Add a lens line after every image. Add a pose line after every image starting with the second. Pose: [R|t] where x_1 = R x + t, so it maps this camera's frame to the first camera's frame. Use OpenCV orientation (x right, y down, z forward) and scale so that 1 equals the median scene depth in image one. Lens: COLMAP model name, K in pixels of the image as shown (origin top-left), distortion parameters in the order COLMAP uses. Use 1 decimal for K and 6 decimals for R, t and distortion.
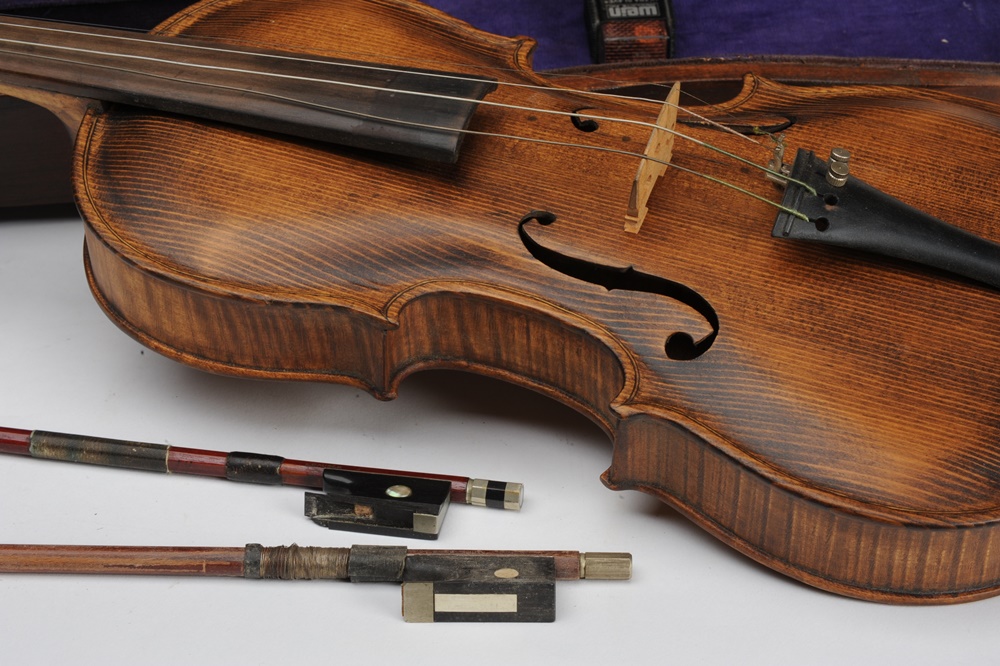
lens RADIAL K [[2340.0, 0, 500.0], [0, 2340.0, 333.0], [0, 0, 1]] dist [0.142573, 0.176105]
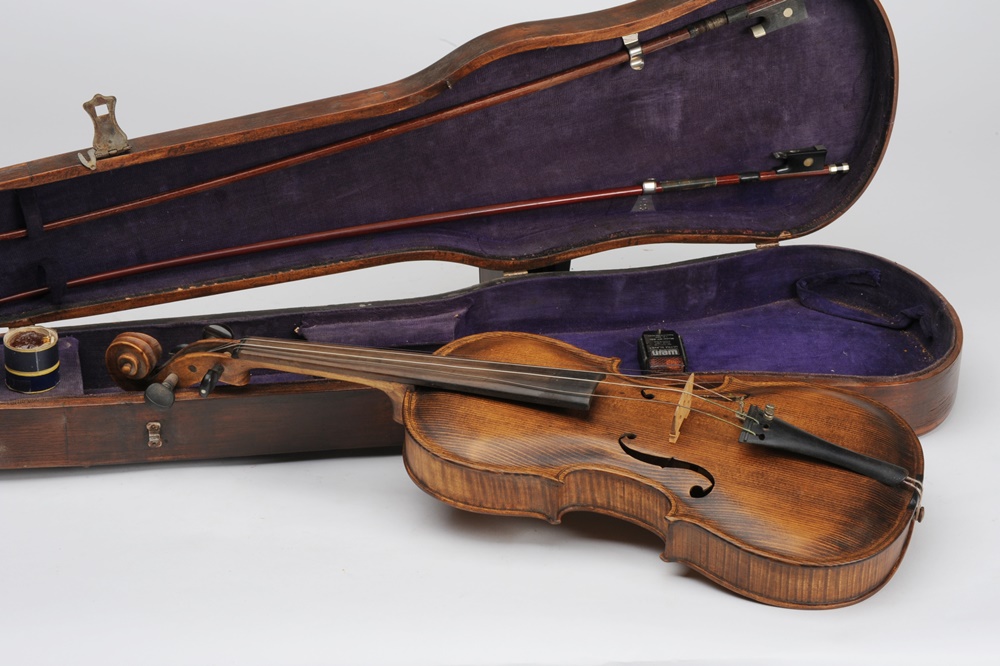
lens RADIAL K [[2340.0, 0, 500.0], [0, 2340.0, 333.0], [0, 0, 1]] dist [0.142573, 0.176105]
pose [[0.999985, 0.000476, 0.005366, -0.110726], [0.000506, 0.983382, -0.181546, 0.243333], [-0.005363, 0.181546, 0.983368, -1.095002]]
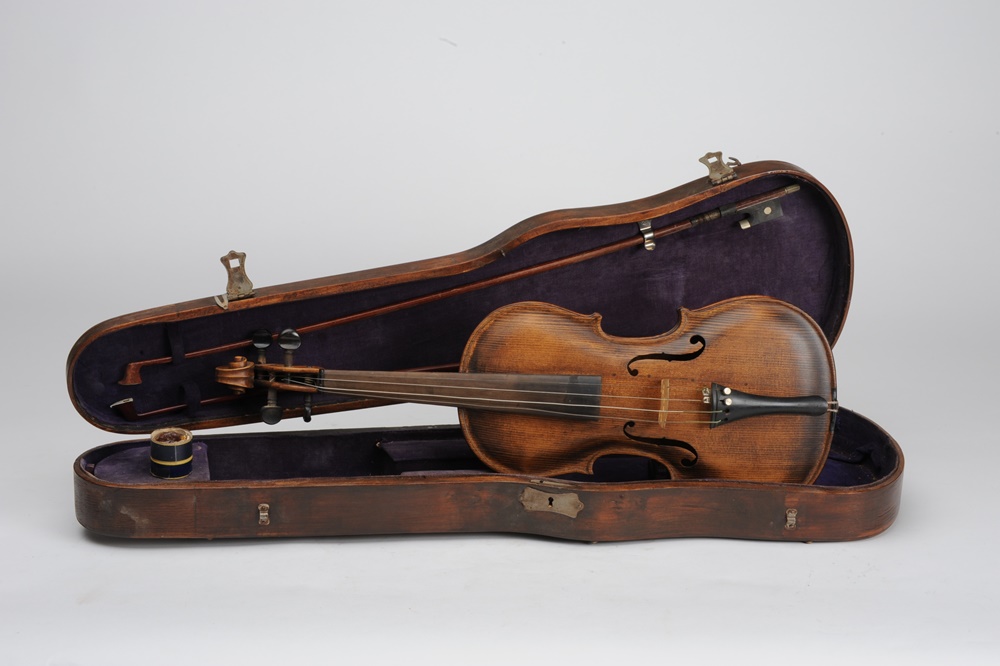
lens RADIAL K [[1936.4, 0, 500.0], [0, 1936.4, 333.0], [0, 0, 1]] dist [-0.013183, 0.091415]
pose [[0.999568, 0.023945, -0.017057, -0.107211], [-0.028105, 0.948532, -0.315432, 0.541907], [0.008626, 0.315775, 0.948795, -1.189408]]
